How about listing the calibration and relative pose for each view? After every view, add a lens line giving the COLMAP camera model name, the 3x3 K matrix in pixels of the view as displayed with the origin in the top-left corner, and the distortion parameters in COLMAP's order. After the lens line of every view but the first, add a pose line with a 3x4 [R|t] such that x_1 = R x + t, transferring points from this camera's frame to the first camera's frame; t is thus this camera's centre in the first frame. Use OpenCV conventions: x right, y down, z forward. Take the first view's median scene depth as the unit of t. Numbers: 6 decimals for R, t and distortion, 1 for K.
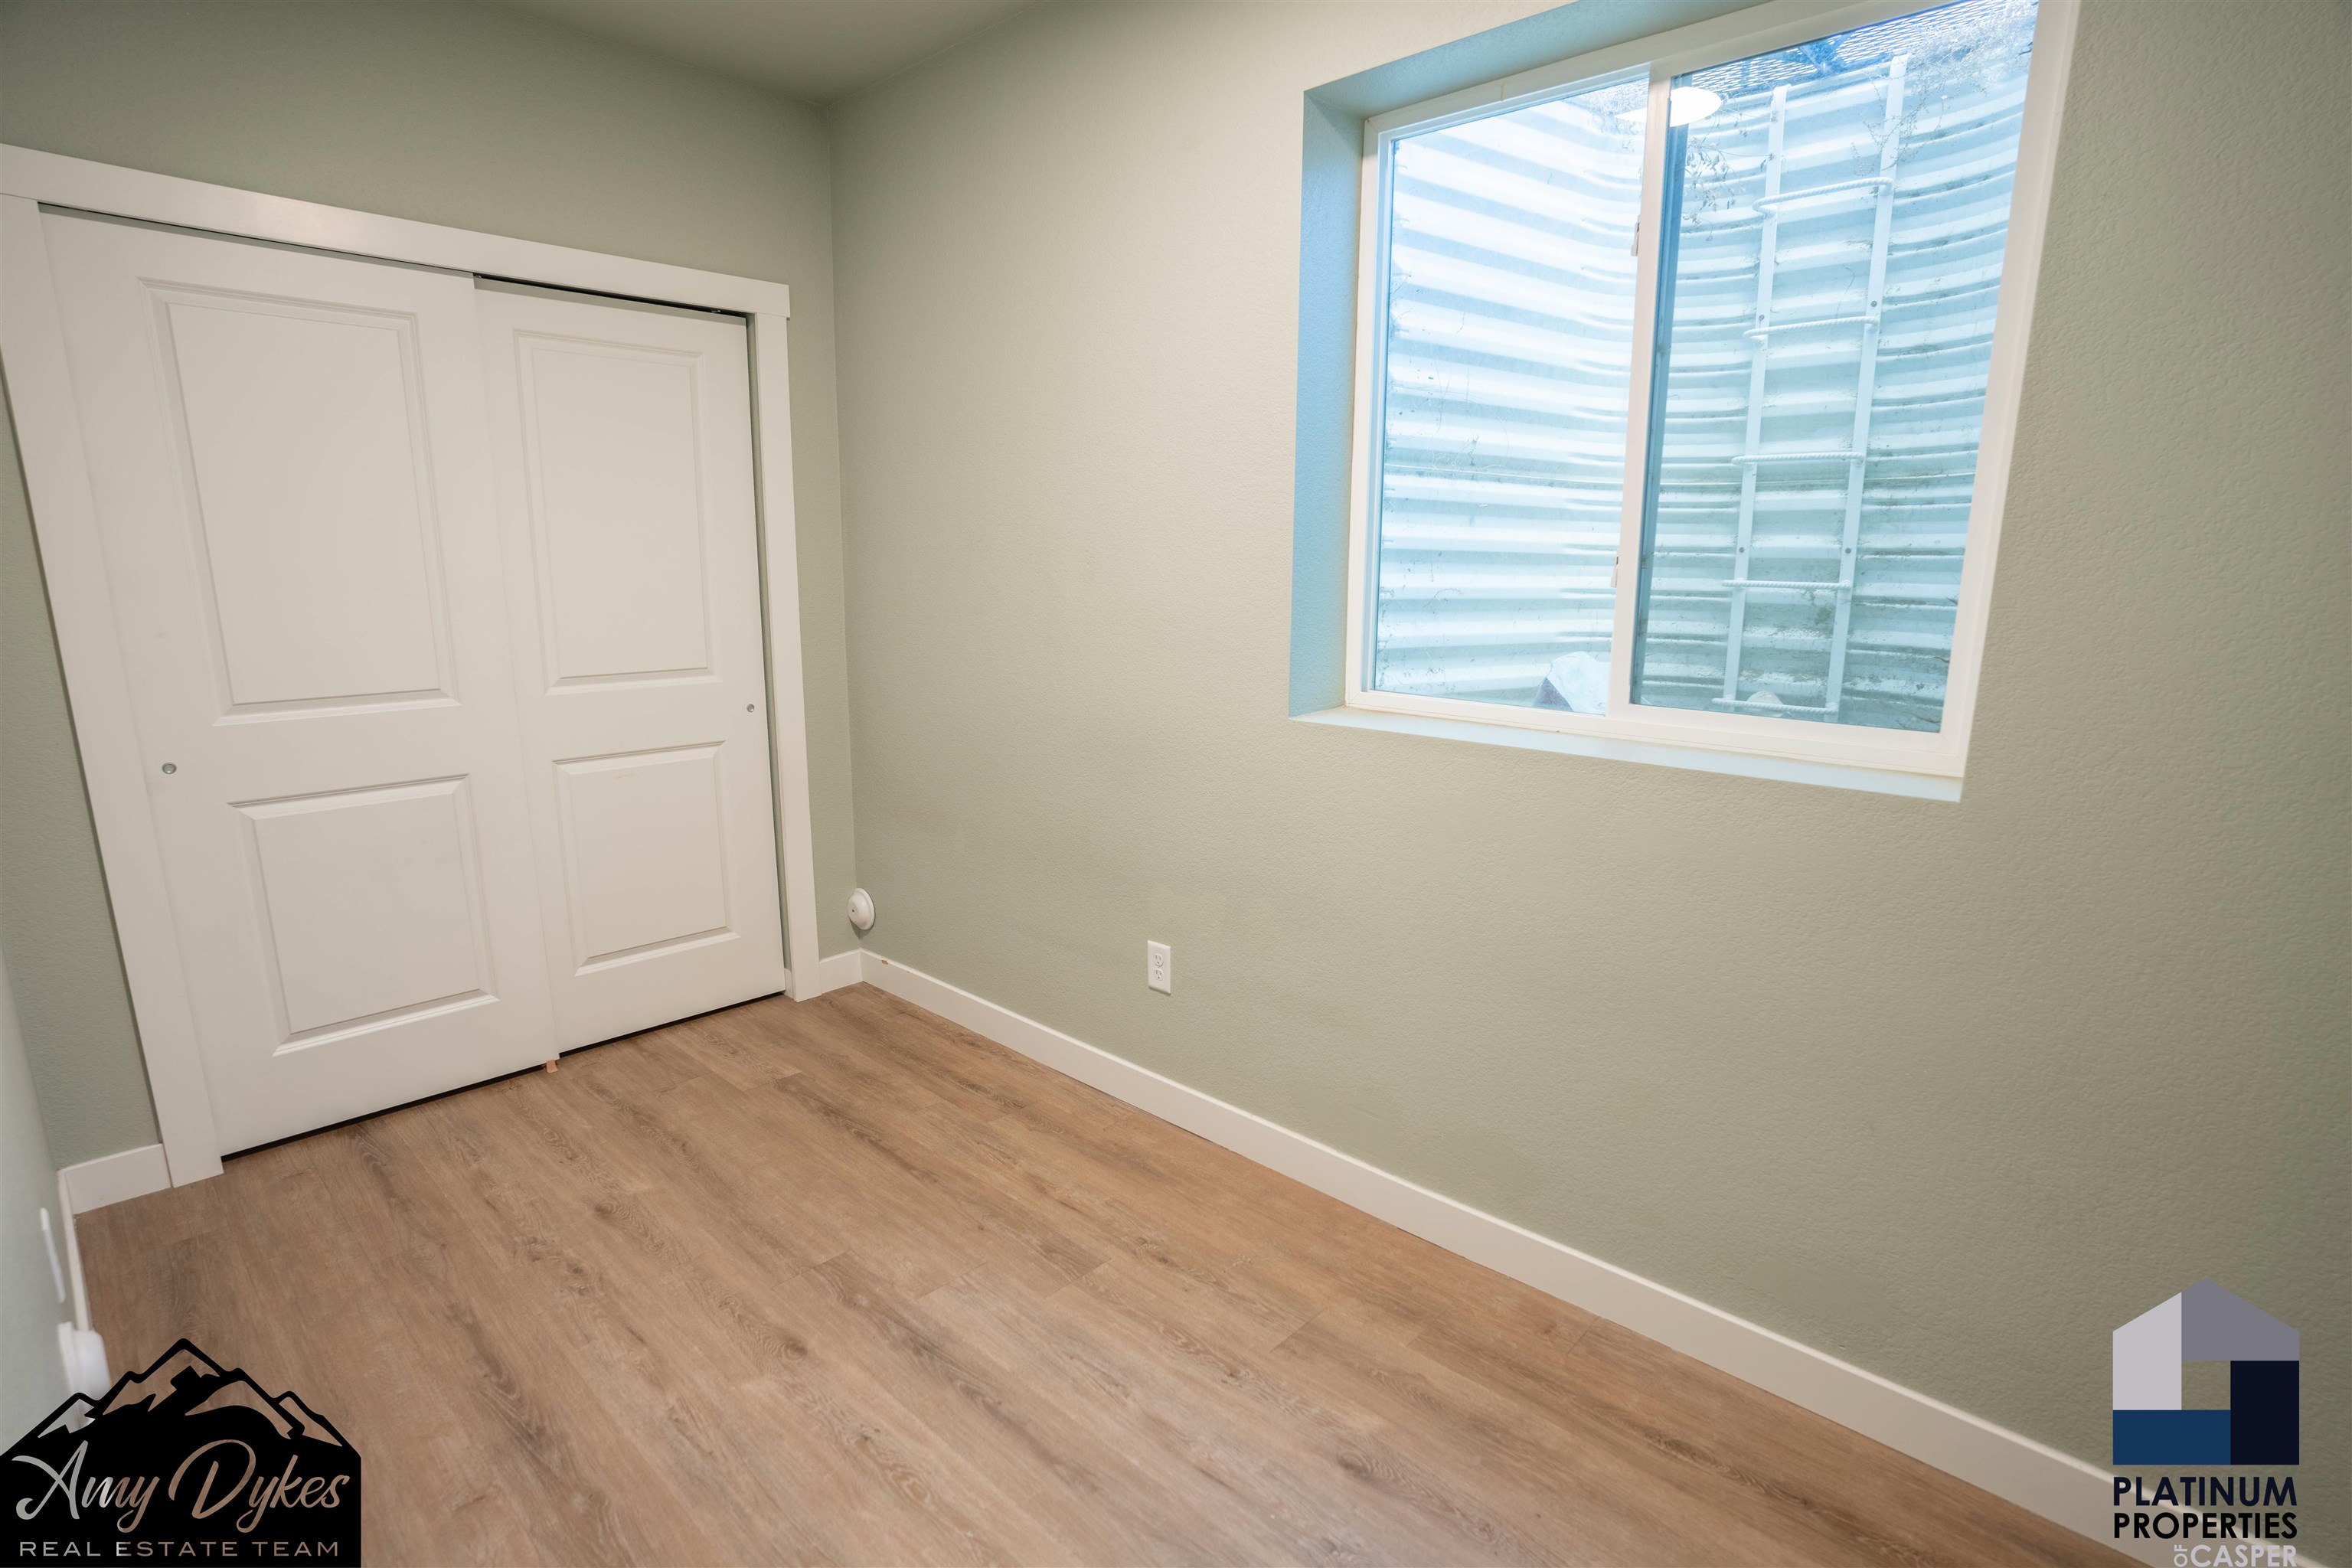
lens RADIAL K [[1149.7, 0, 1182.1], [0, 1149.7, 806.8], [0, 0, 1]] dist [-0.078687, 0.036828]
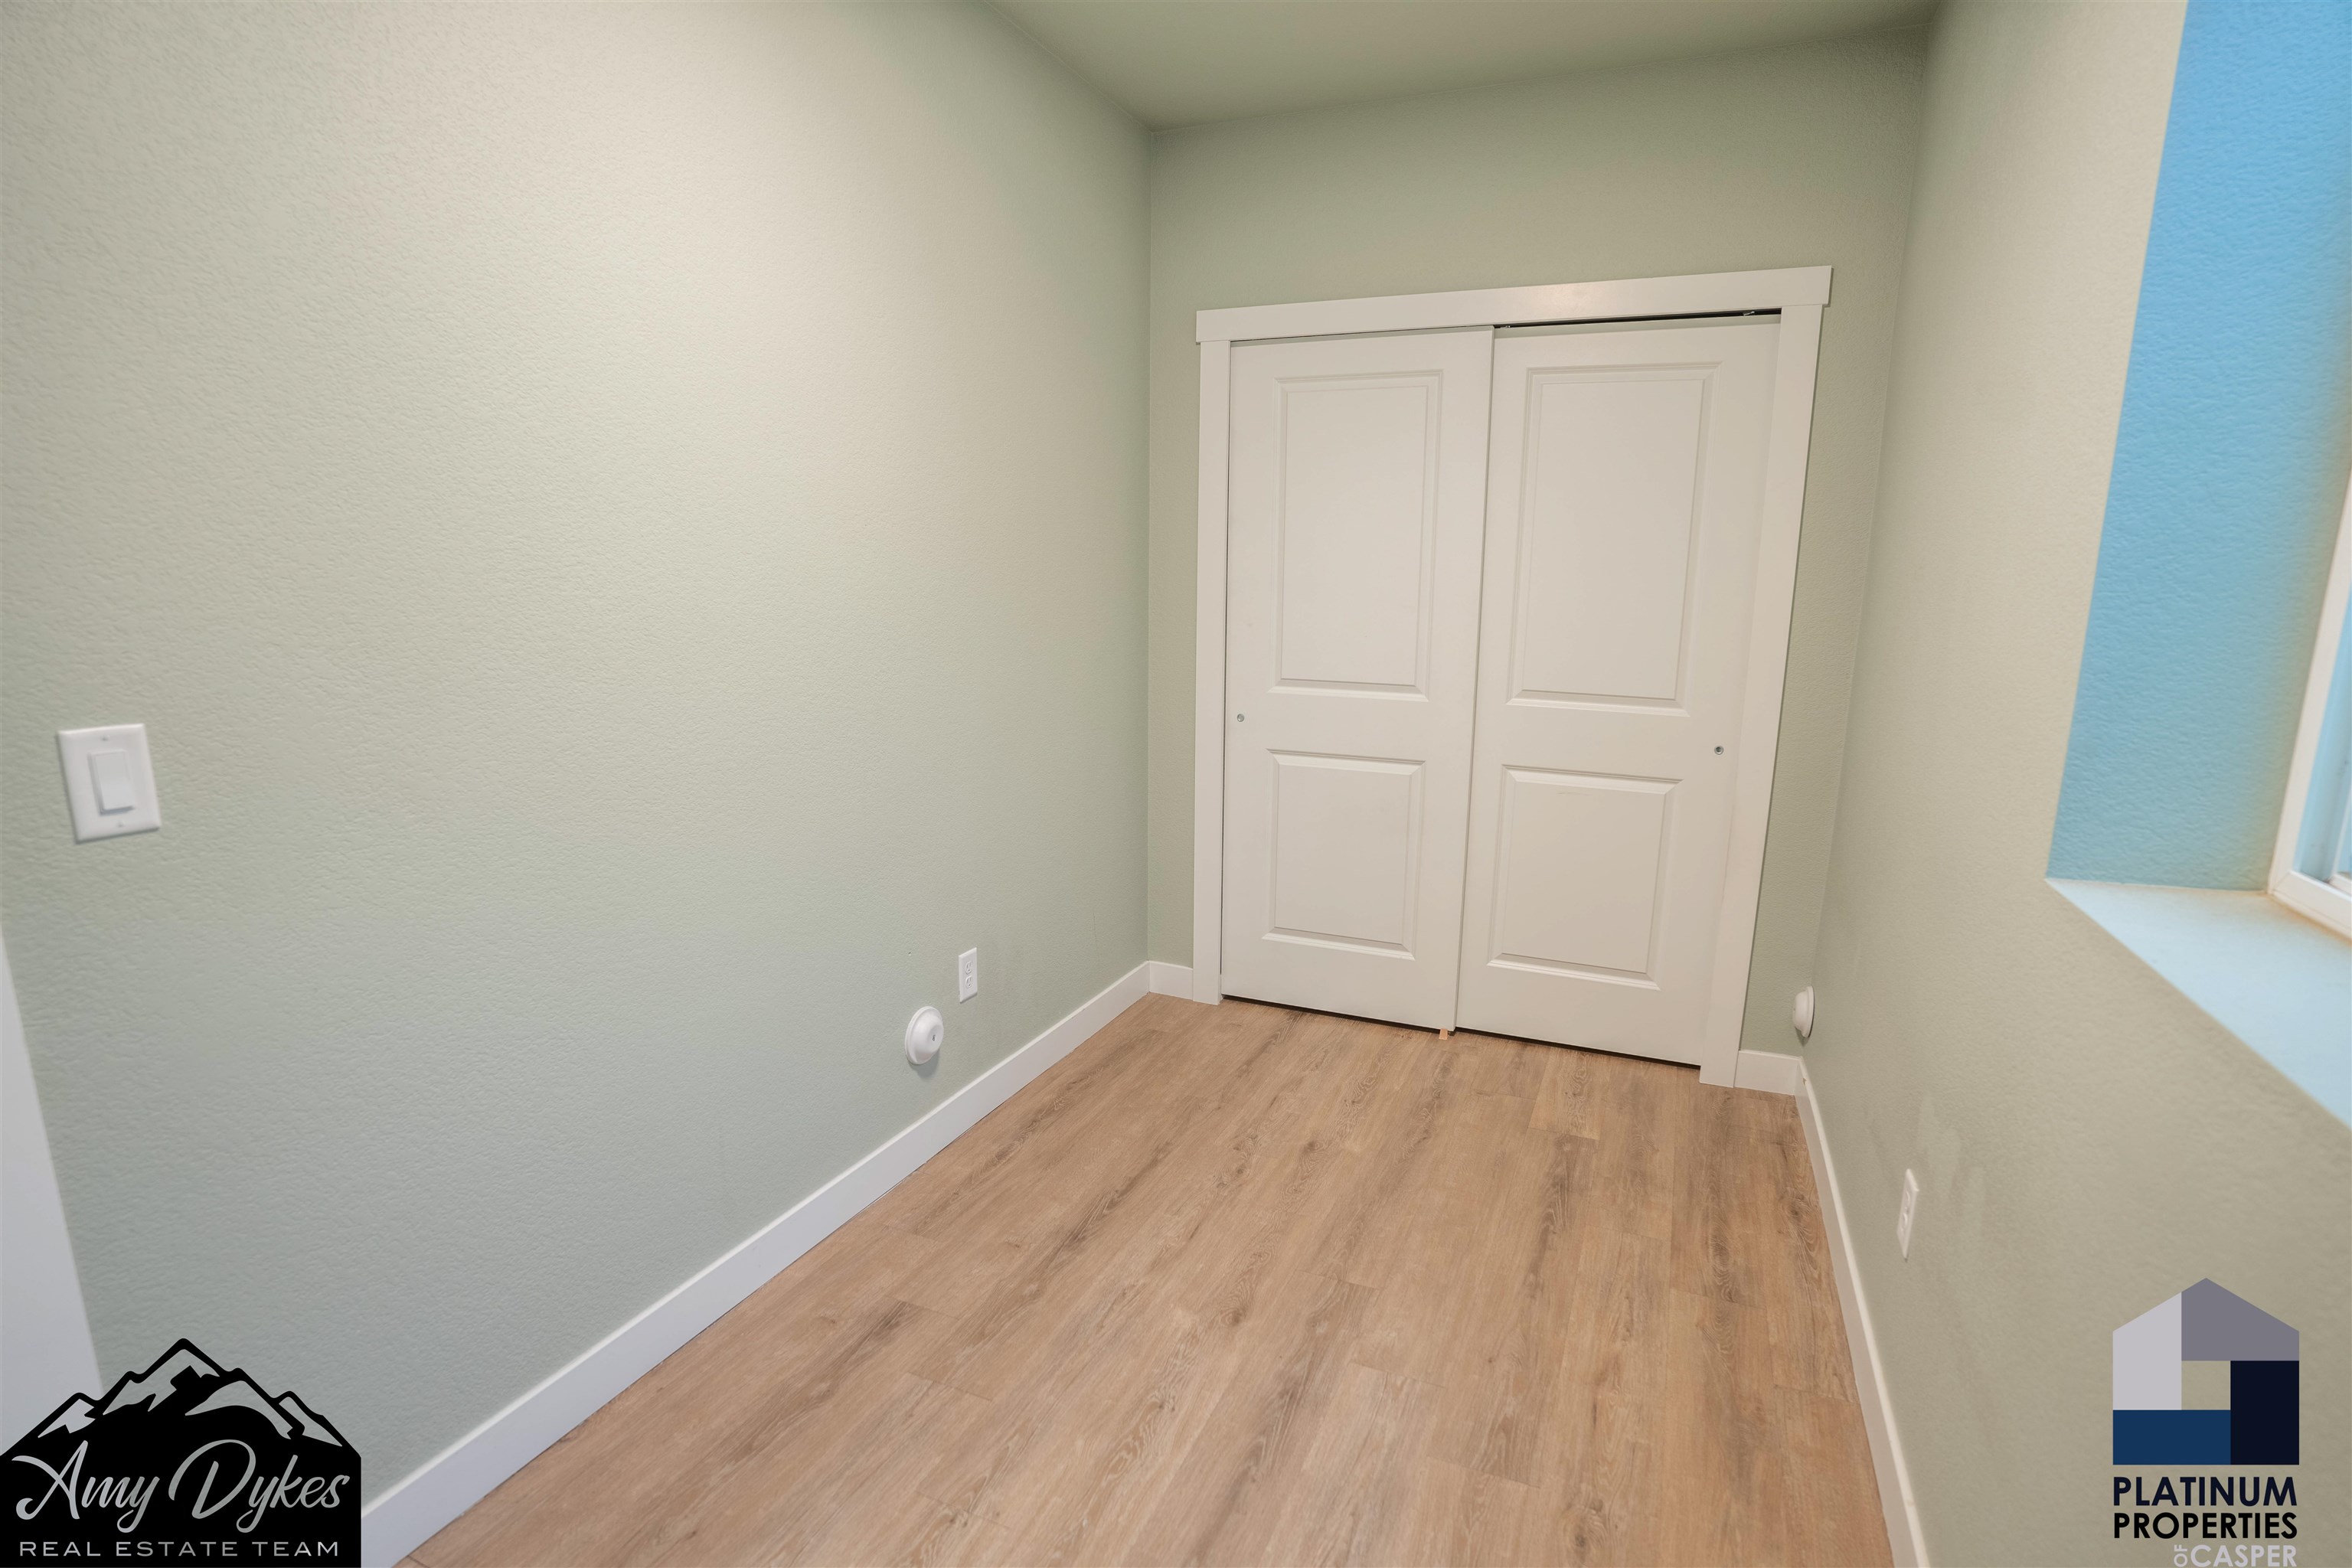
lens RADIAL K [[1149.7, 0, 1182.1], [0, 1149.7, 806.8], [0, 0, 1]] dist [-0.078687, 0.036828]
pose [[0.329116, 0.187643, -0.925458, 0.425483], [-0.210743, 0.969934, 0.121716, -0.082857], [0.920473, 0.154975, 0.358765, 0.389974]]
